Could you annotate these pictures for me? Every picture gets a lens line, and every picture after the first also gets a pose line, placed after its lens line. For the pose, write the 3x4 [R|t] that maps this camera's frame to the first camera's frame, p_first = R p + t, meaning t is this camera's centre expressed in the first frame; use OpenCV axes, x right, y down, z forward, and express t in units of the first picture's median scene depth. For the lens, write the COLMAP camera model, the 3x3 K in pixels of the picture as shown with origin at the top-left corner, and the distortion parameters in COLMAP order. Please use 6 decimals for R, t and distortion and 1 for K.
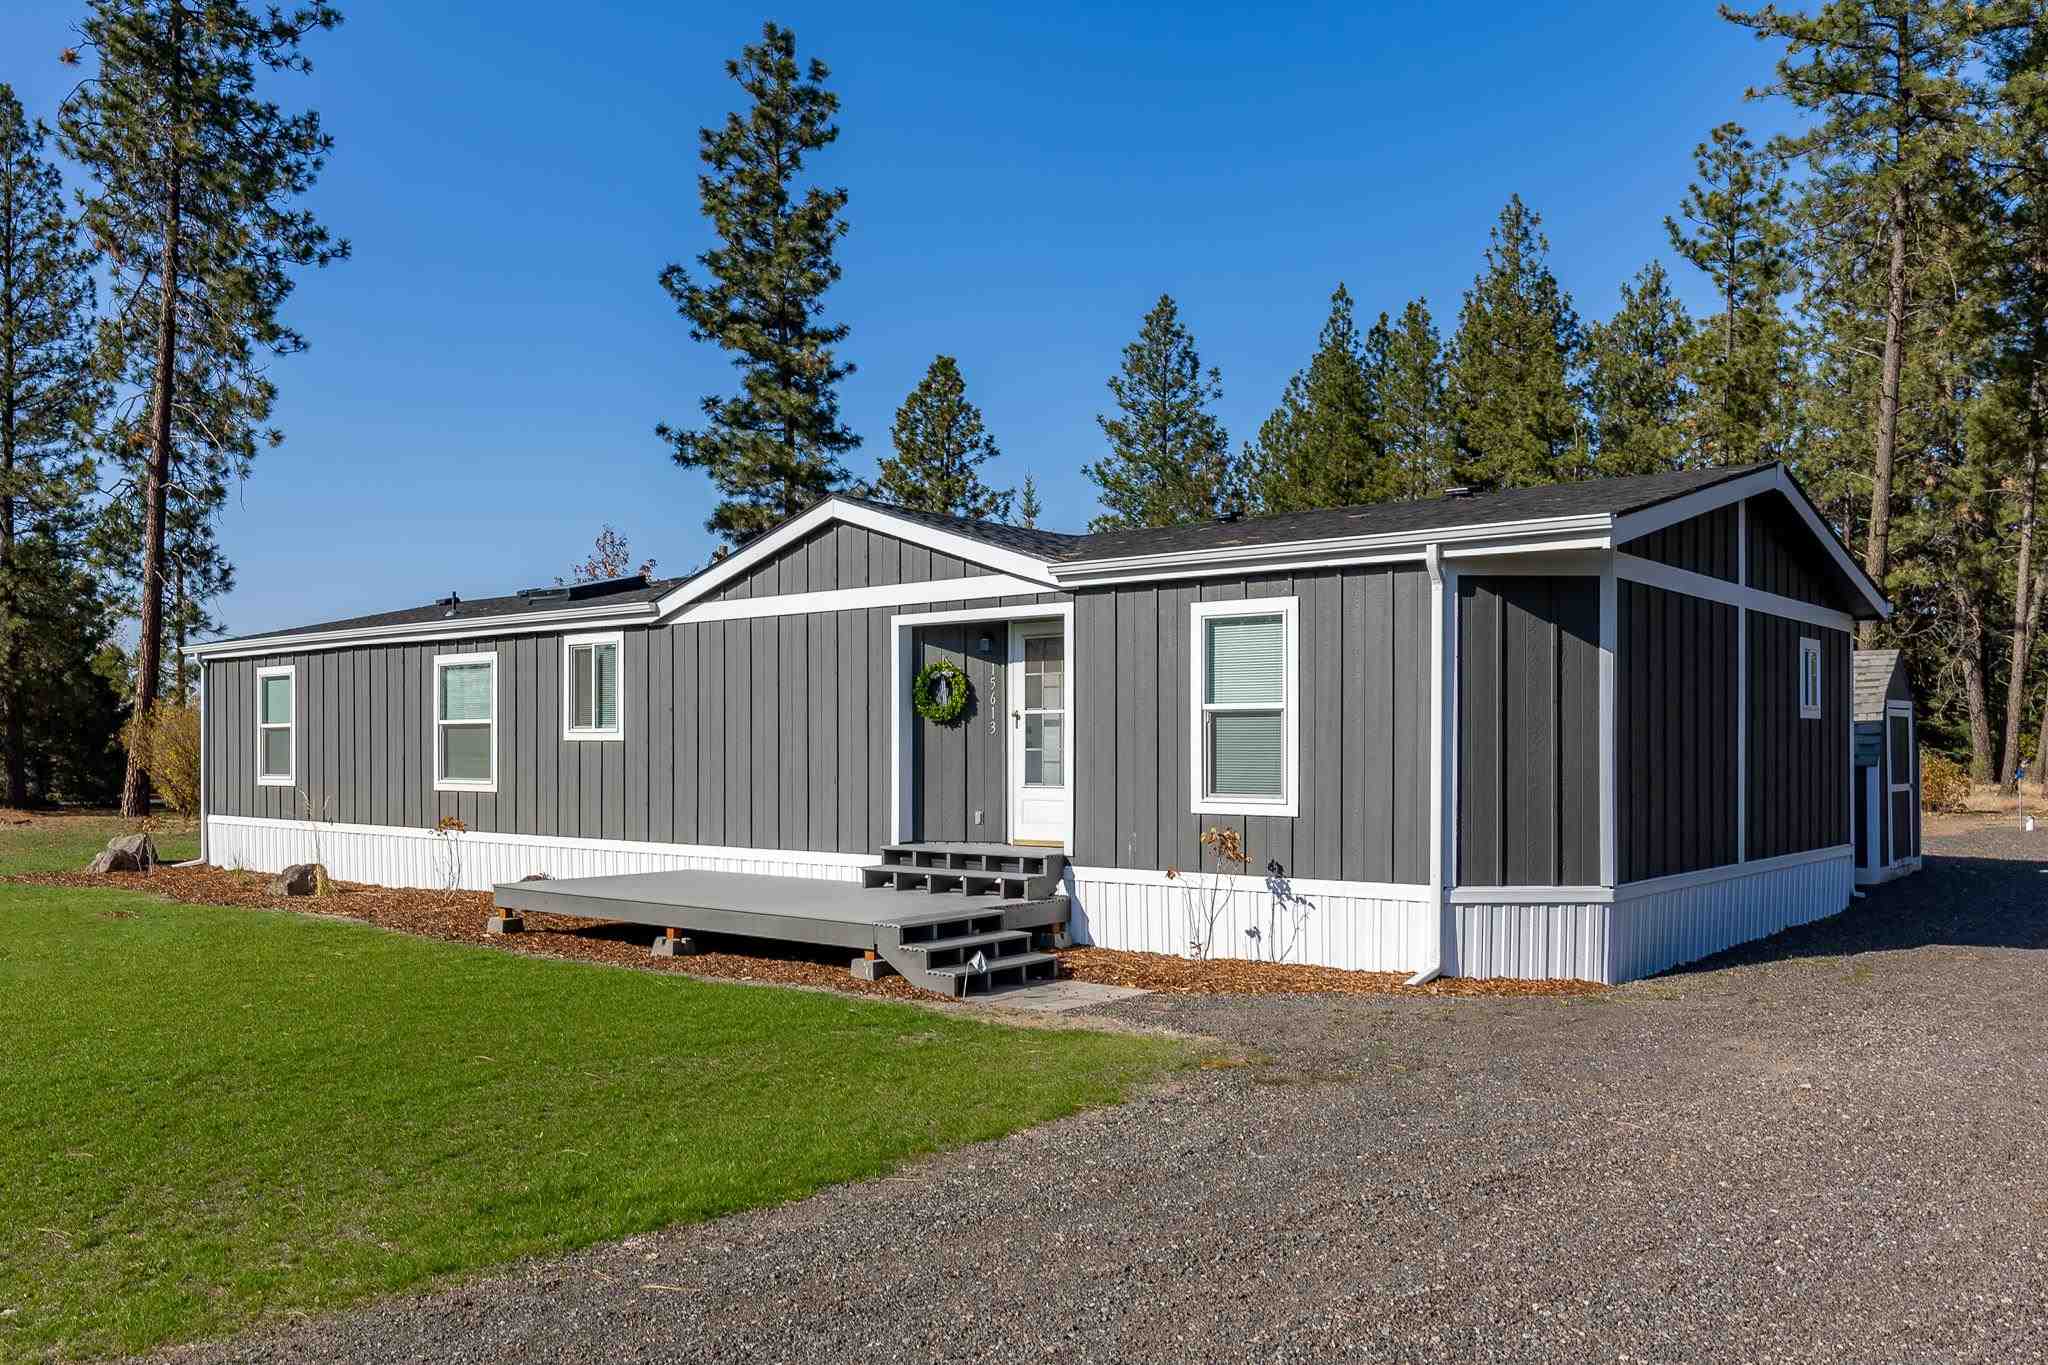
lens RADIAL K [[1733.9, 0, 993.5], [0, 1733.9, 743.1], [0, 0, 1]] dist [-0.024141, 0.019870]
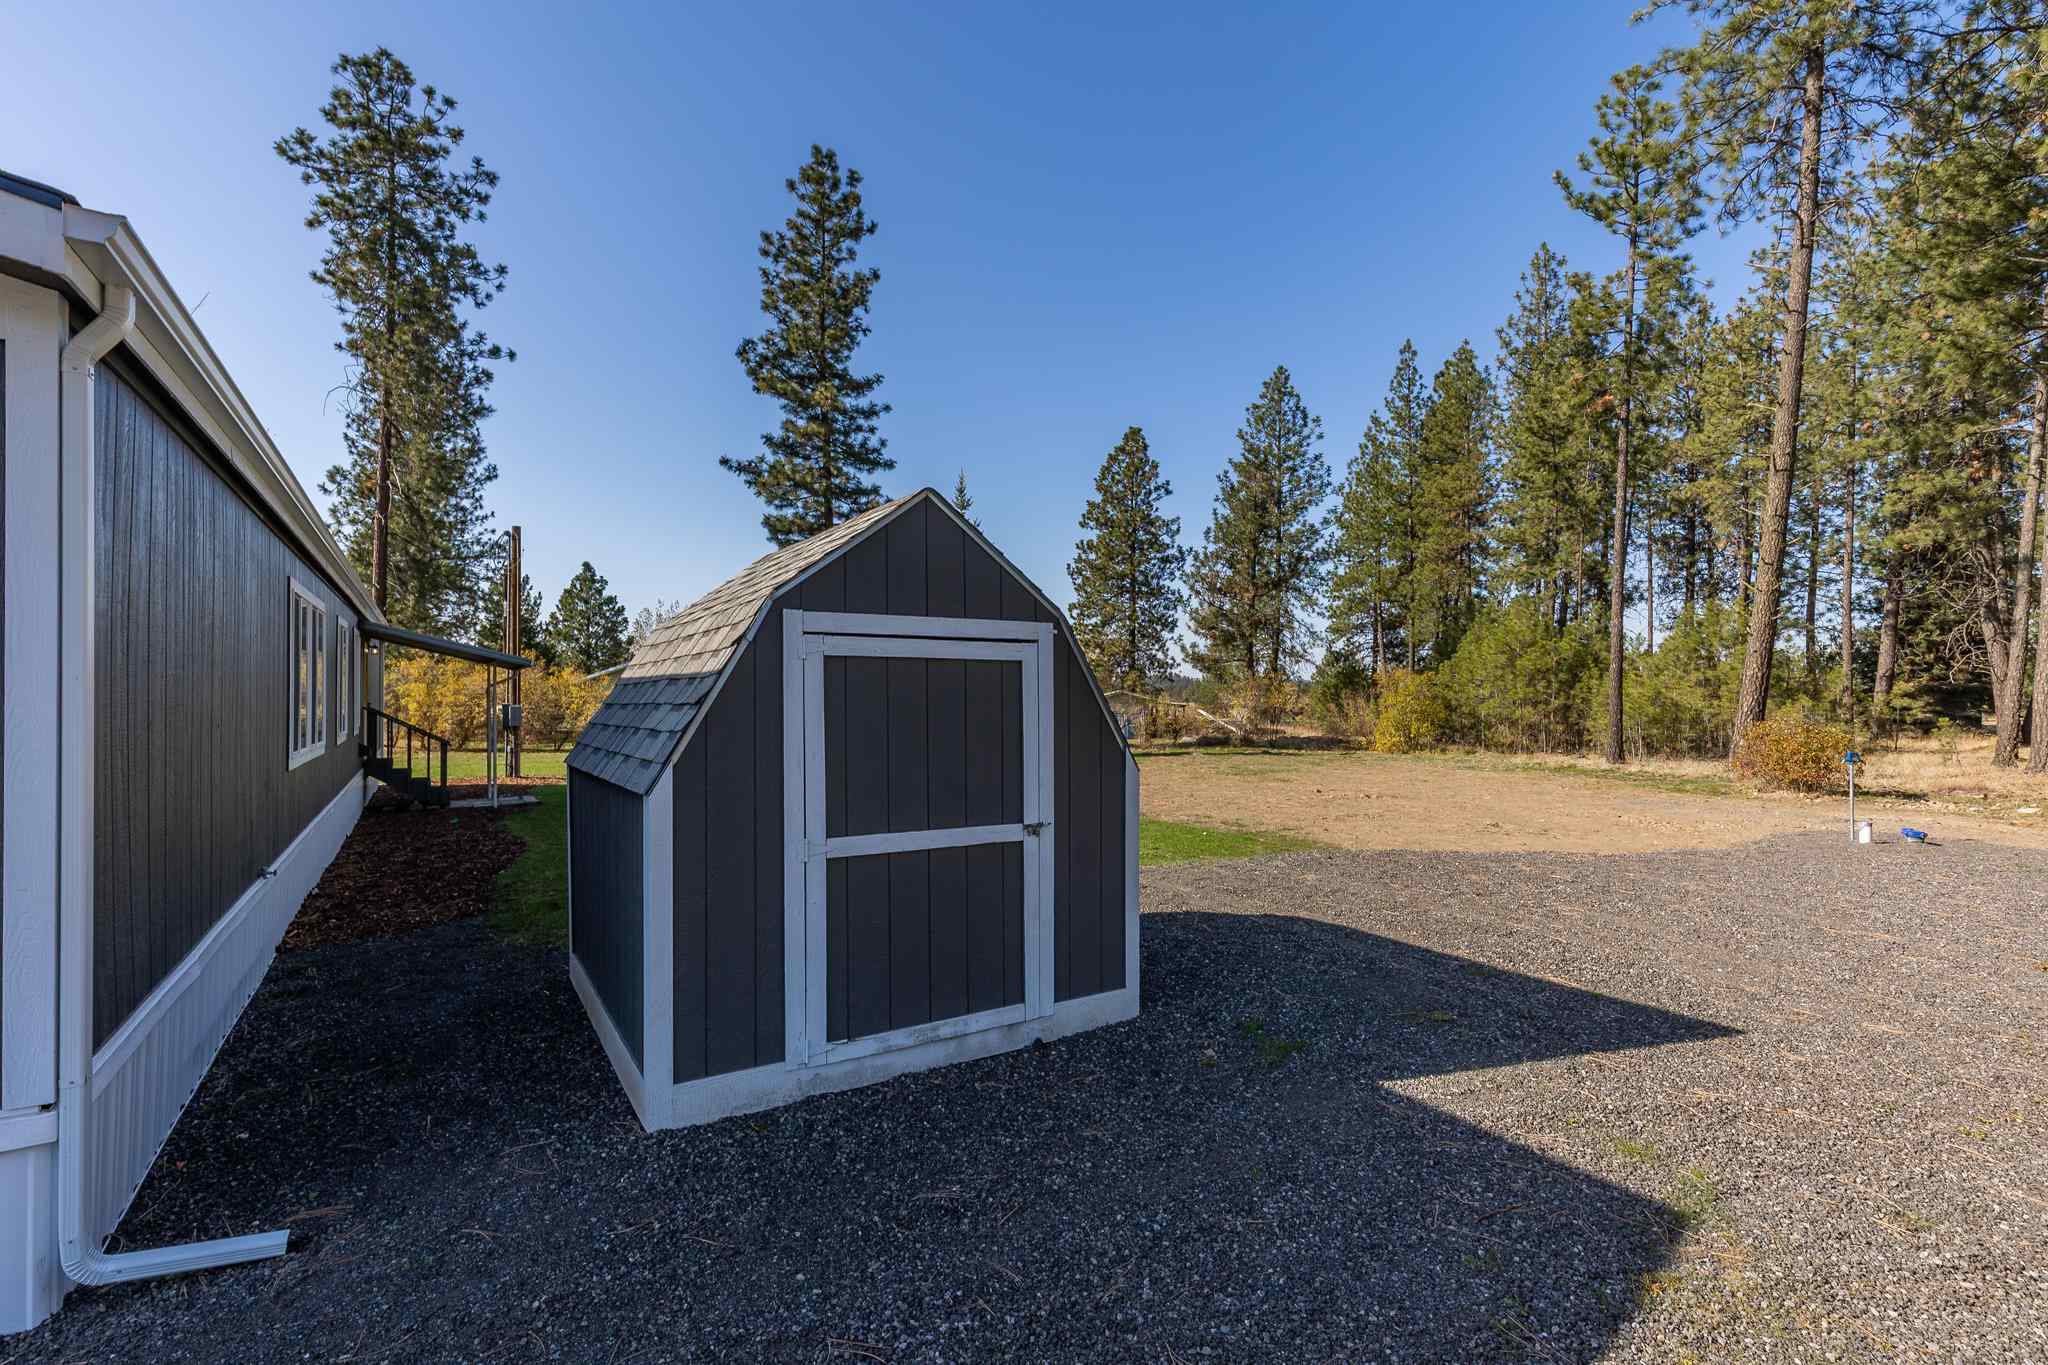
lens RADIAL K [[990.4, 0, 1030.7], [0, 990.4, 693.5], [0, 0, 1]] dist [0.007658, -0.001308]
pose [[0.951042, 0.004692, -0.309026, 0.177561], [-0.004279, 0.999989, 0.002014, -0.003080], [0.309032, -0.000594, 0.951052, 0.229471]]
